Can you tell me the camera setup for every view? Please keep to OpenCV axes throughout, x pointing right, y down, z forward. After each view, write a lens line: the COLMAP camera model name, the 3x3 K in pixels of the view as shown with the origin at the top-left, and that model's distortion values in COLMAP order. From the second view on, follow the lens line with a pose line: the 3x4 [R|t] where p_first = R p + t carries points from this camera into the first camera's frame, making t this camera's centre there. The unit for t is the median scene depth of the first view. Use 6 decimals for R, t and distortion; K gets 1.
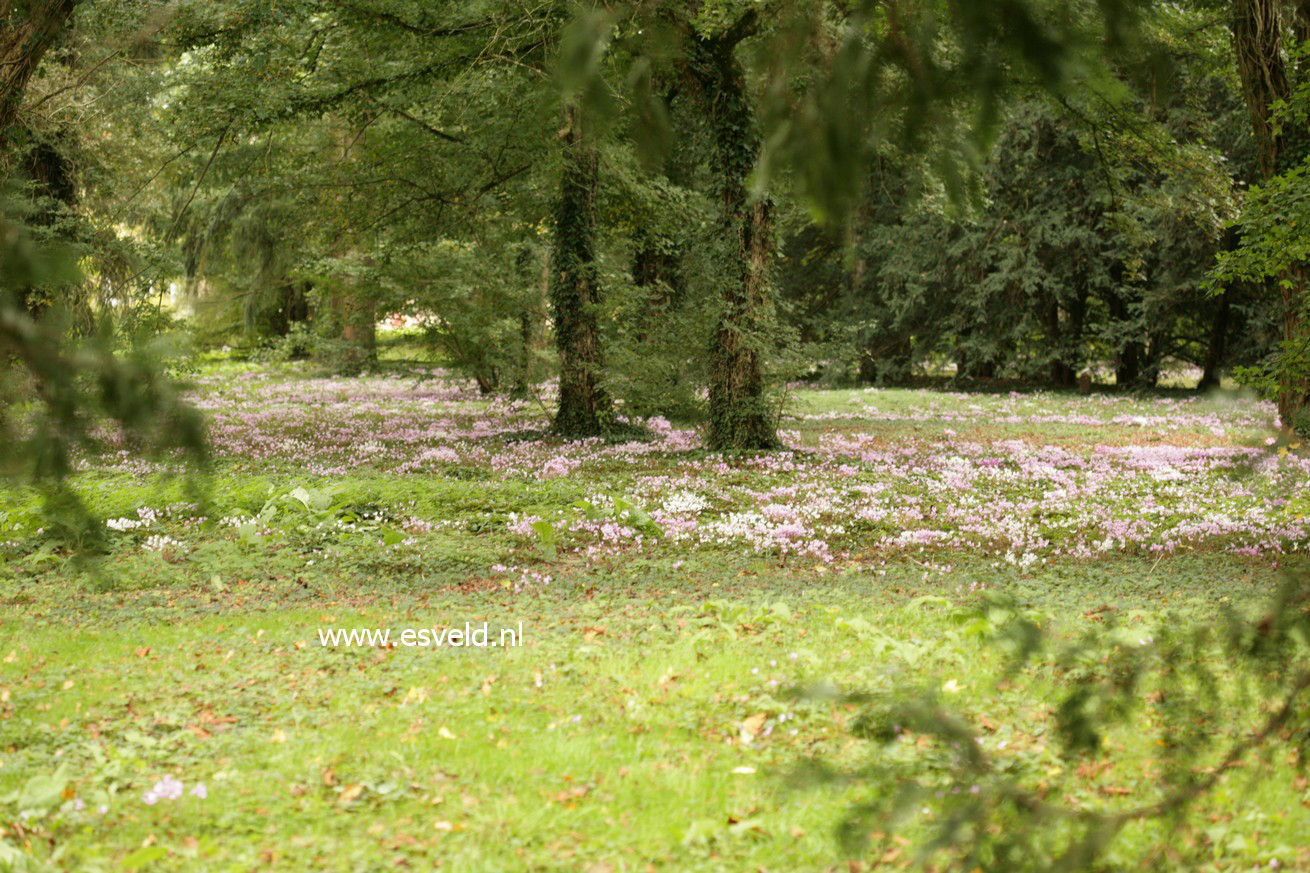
lens RADIAL K [[3664.3, 0, 655.6], [0, 3664.3, 436.2], [0, 0, 1]] dist [-0.137503, 0.000000]
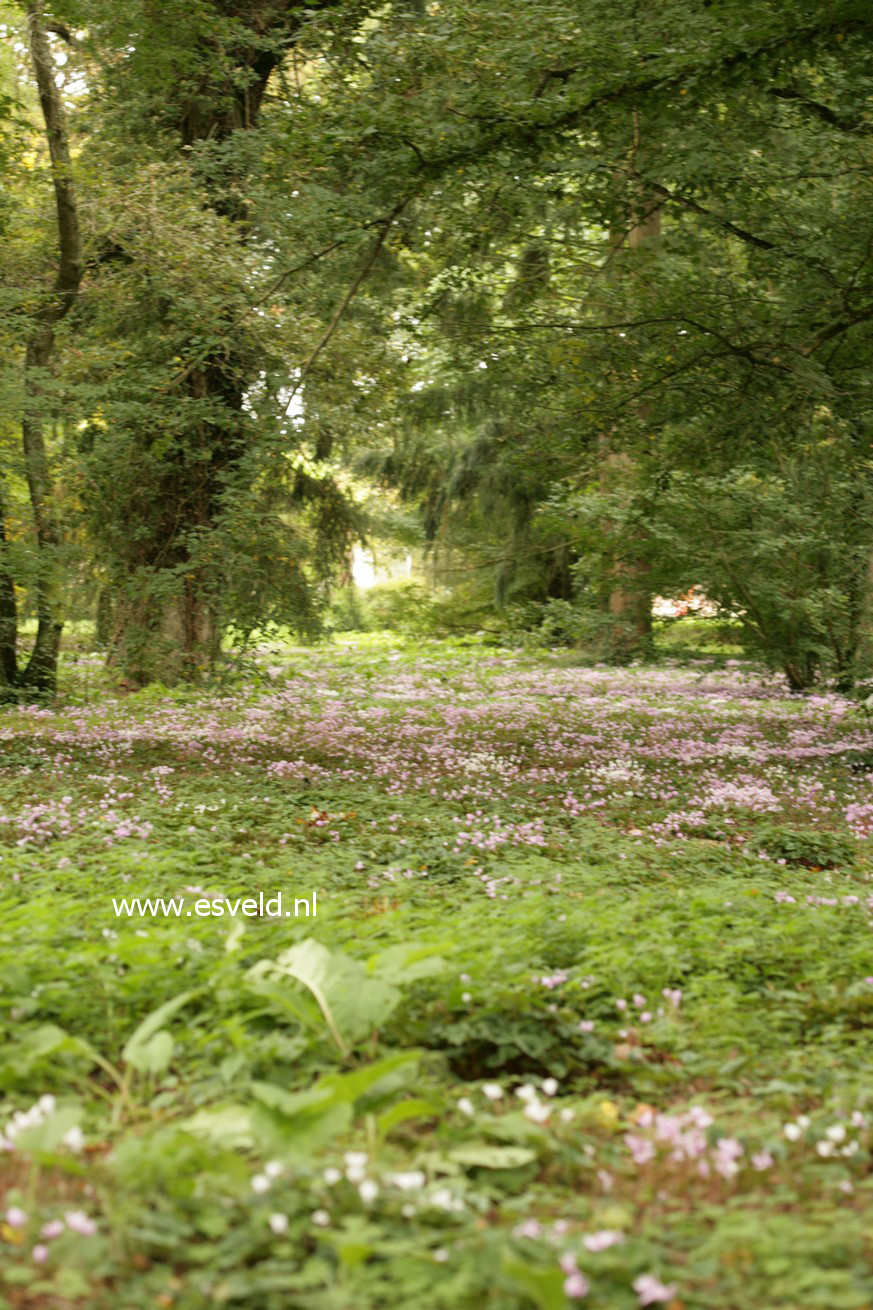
lens RADIAL K [[3664.3, 0, 435.6], [0, 3664.3, 653.6], [0, 0, 1]] dist [-0.137503, 0.000000]
pose [[0.990089, 0.027132, -0.137798, -0.018876], [-0.030288, 0.999324, -0.020857, -0.001755], [0.137139, 0.024824, 0.990241, 0.292522]]
